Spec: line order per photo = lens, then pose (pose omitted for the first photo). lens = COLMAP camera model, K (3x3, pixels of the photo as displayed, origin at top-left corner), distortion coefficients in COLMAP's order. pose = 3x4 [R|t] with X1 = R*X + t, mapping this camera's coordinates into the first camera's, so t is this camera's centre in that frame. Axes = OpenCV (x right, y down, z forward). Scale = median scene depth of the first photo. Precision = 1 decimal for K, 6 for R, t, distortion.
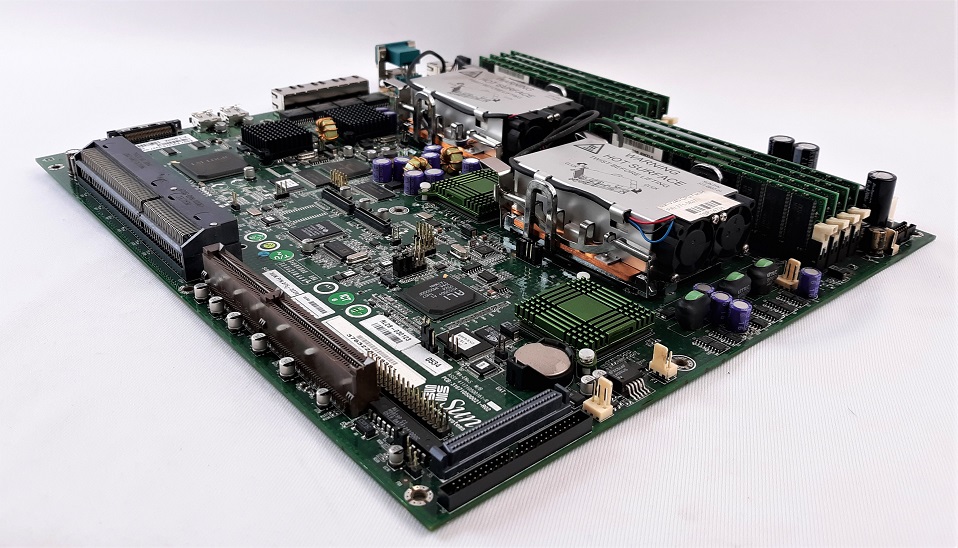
lens RADIAL K [[827.7, 0, 479.0], [0, 827.7, 274.0], [0, 0, 1]] dist [0.148727, 0.000486]
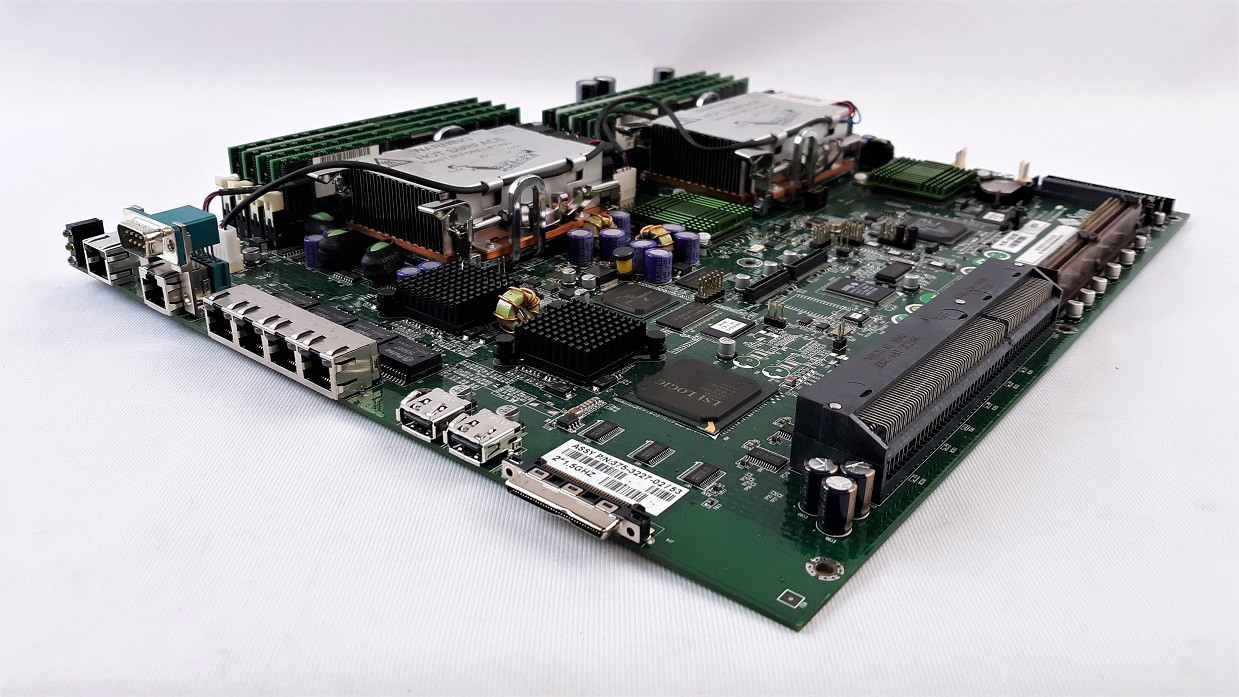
lens RADIAL K [[1038.7, 0, 619.5], [0, 1038.7, 348.5], [0, 0, 1]] dist [0.005972, -0.000725]
pose [[-0.192026, -0.453712, 0.870213, -1.148461], [0.438440, 0.753645, 0.489684, -0.656417], [-0.878007, 0.475568, 0.054206, 1.316699]]
